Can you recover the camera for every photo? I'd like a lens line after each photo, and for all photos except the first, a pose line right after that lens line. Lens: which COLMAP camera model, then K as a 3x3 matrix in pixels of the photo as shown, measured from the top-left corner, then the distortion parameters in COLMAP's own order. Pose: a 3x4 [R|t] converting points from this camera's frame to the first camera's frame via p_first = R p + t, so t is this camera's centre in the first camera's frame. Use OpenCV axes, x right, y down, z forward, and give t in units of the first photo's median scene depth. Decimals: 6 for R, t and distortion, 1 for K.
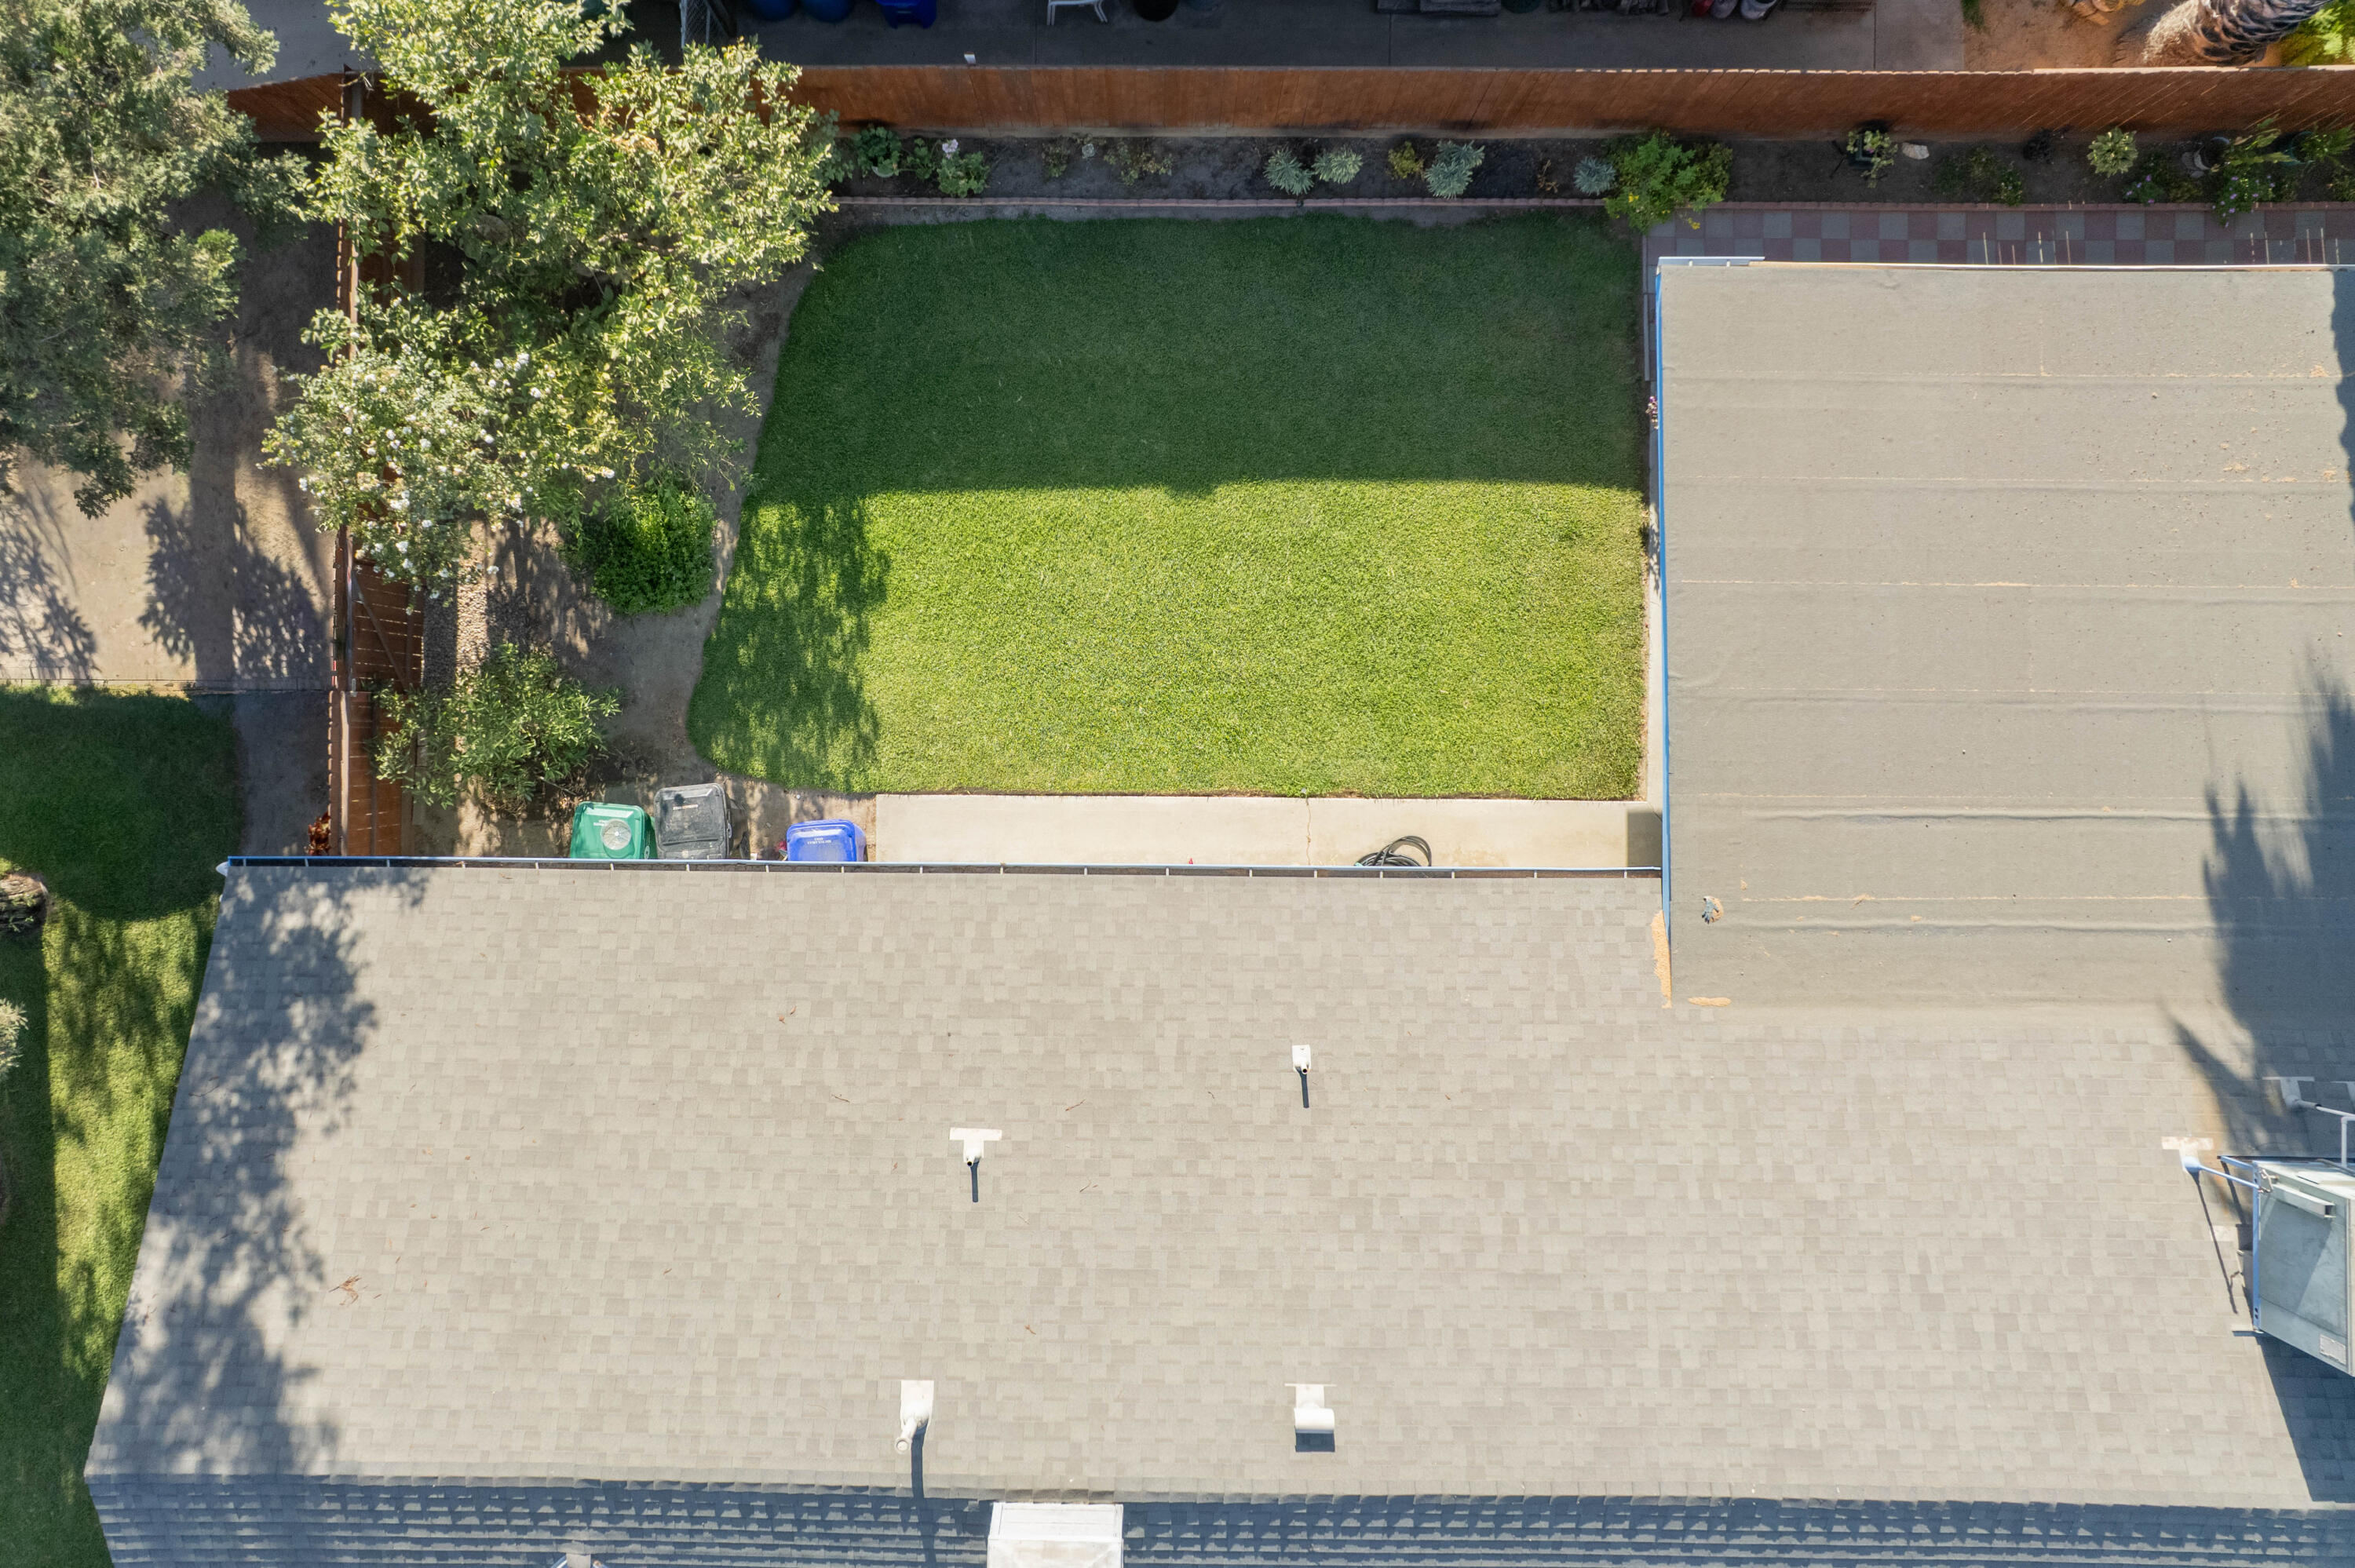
lens RADIAL K [[1660.3, 0, 1150.2], [0, 1660.3, 773.0], [0, 0, 1]] dist [-0.069725, 0.078896]
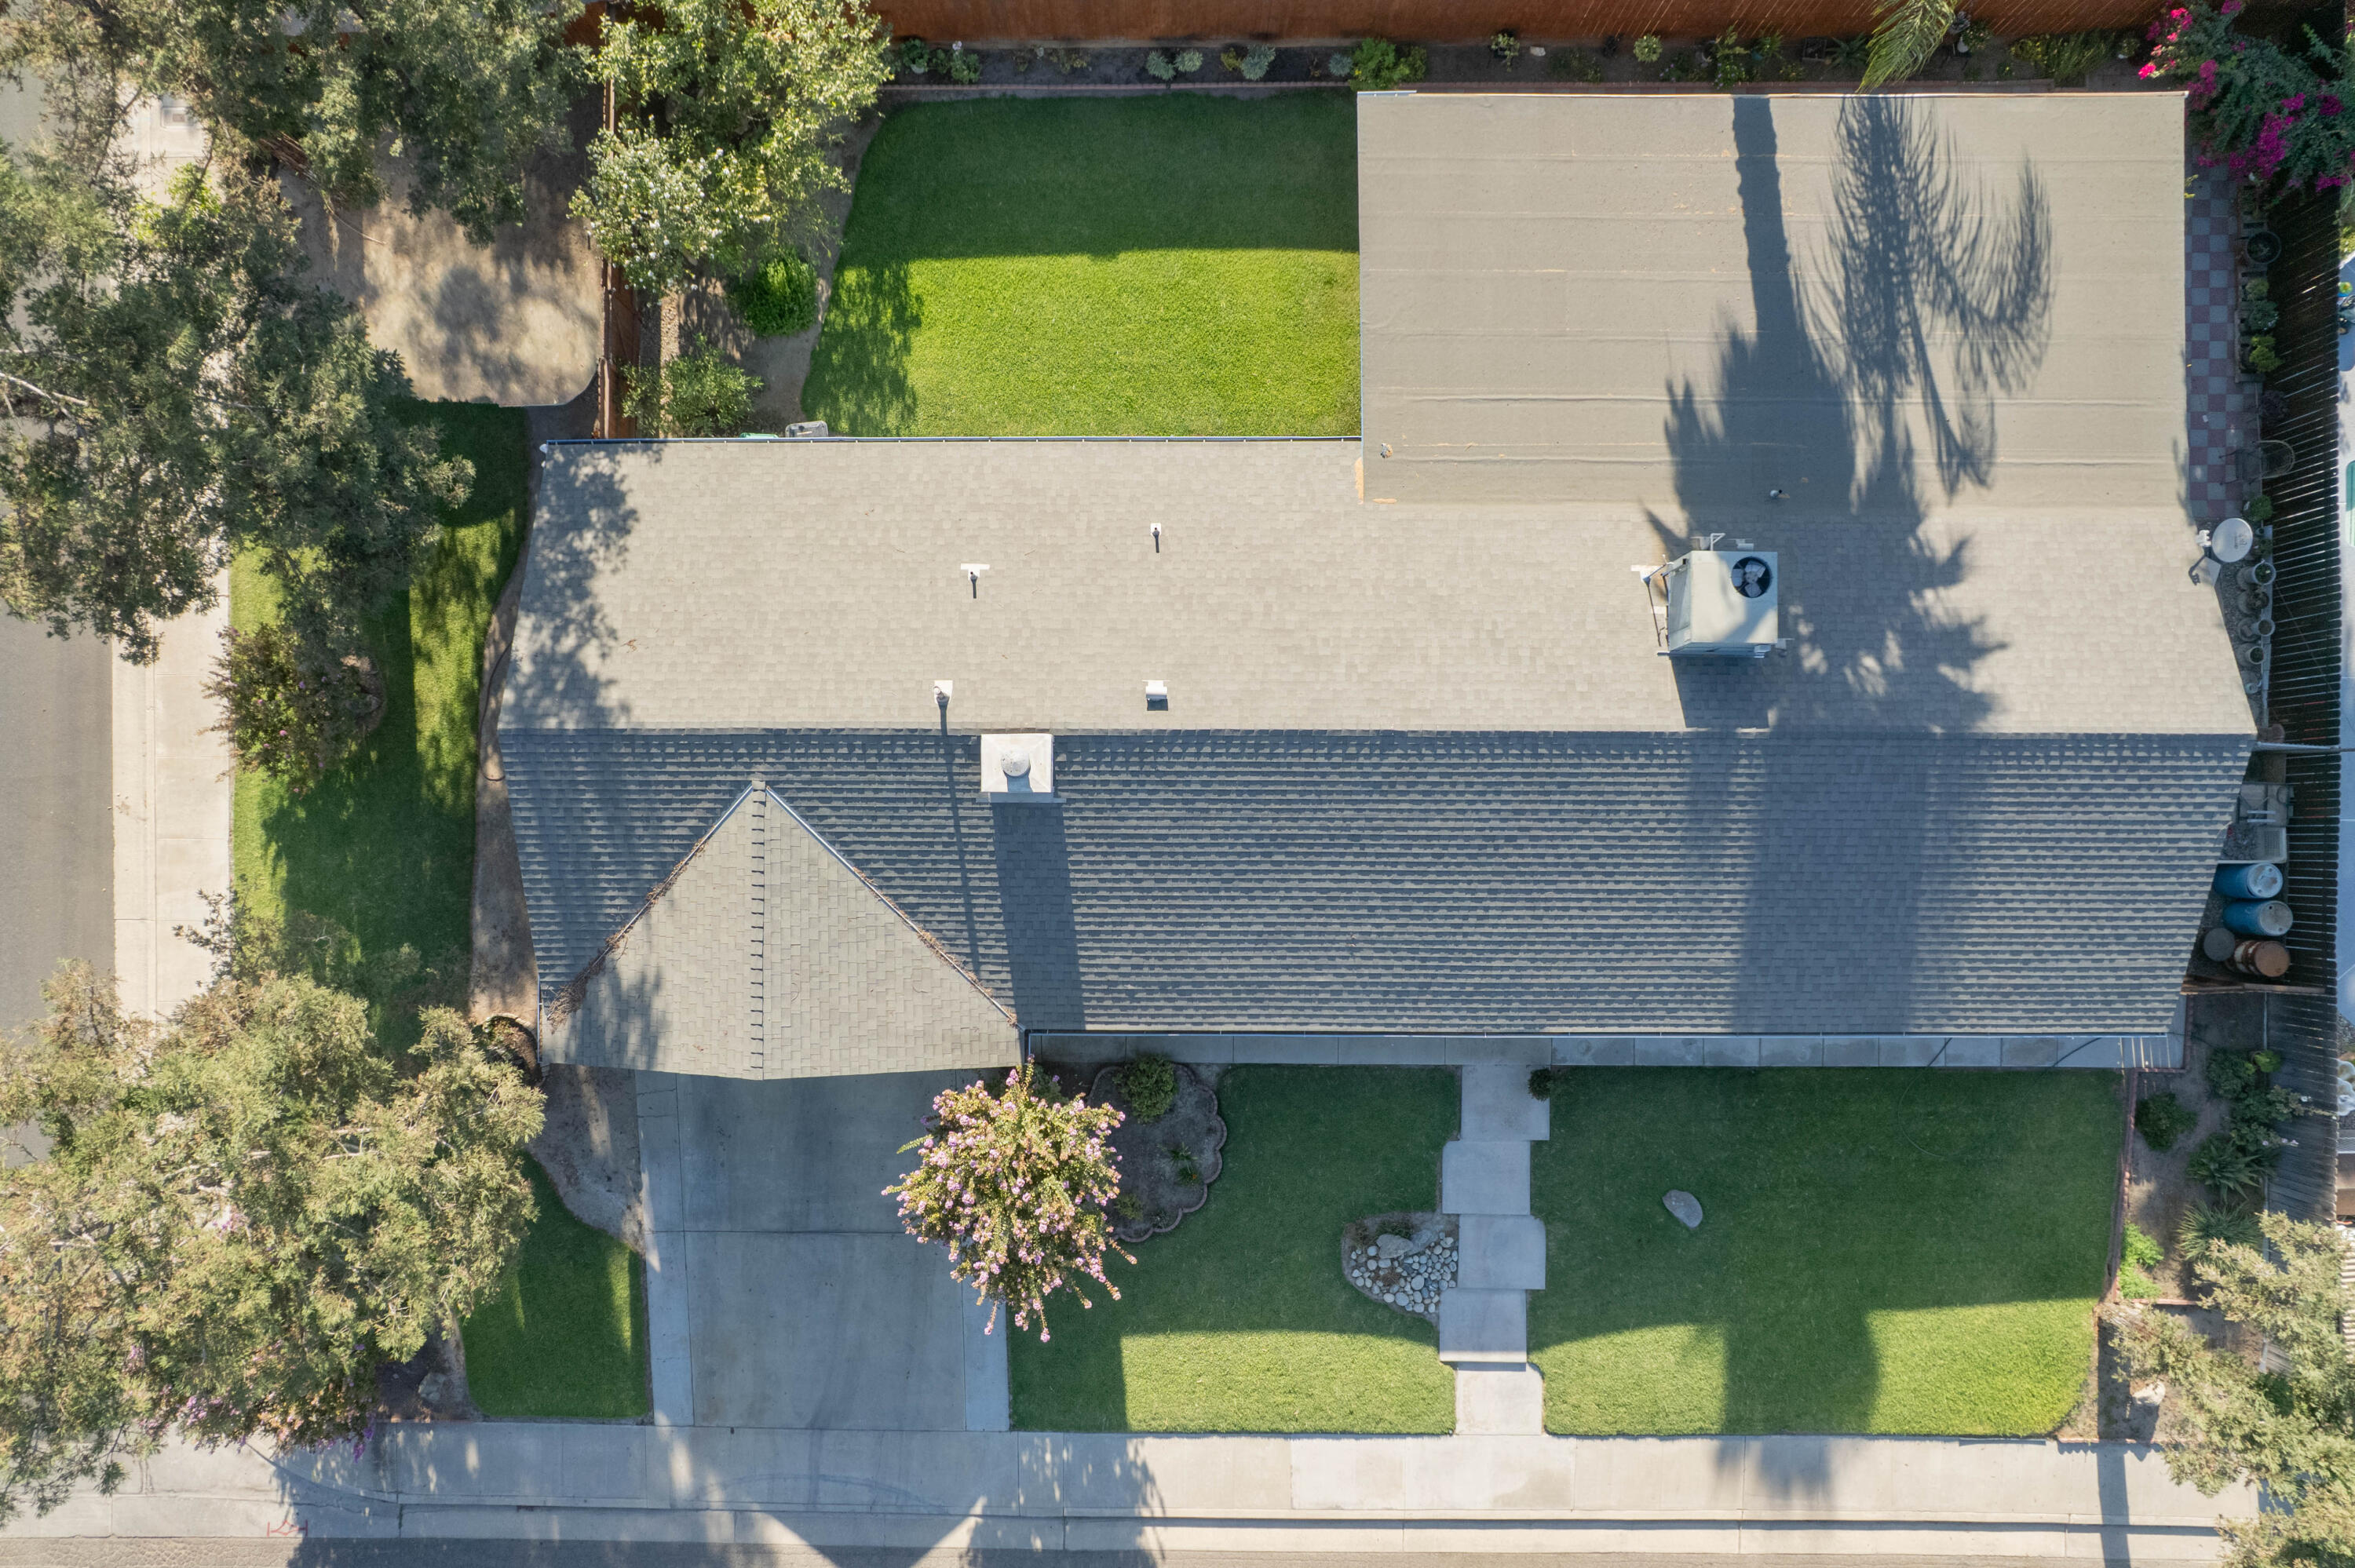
lens RADIAL K [[1507.2, 0, 1139.7], [0, 1507.2, 781.9], [0, 0, 1]] dist [-0.044431, 0.032837]
pose [[0.999985, -0.005373, 0.001047, 0.067331], [0.005375, 0.999983, -0.002053, 0.428672], [-0.001036, 0.002059, 0.999997, -0.606980]]
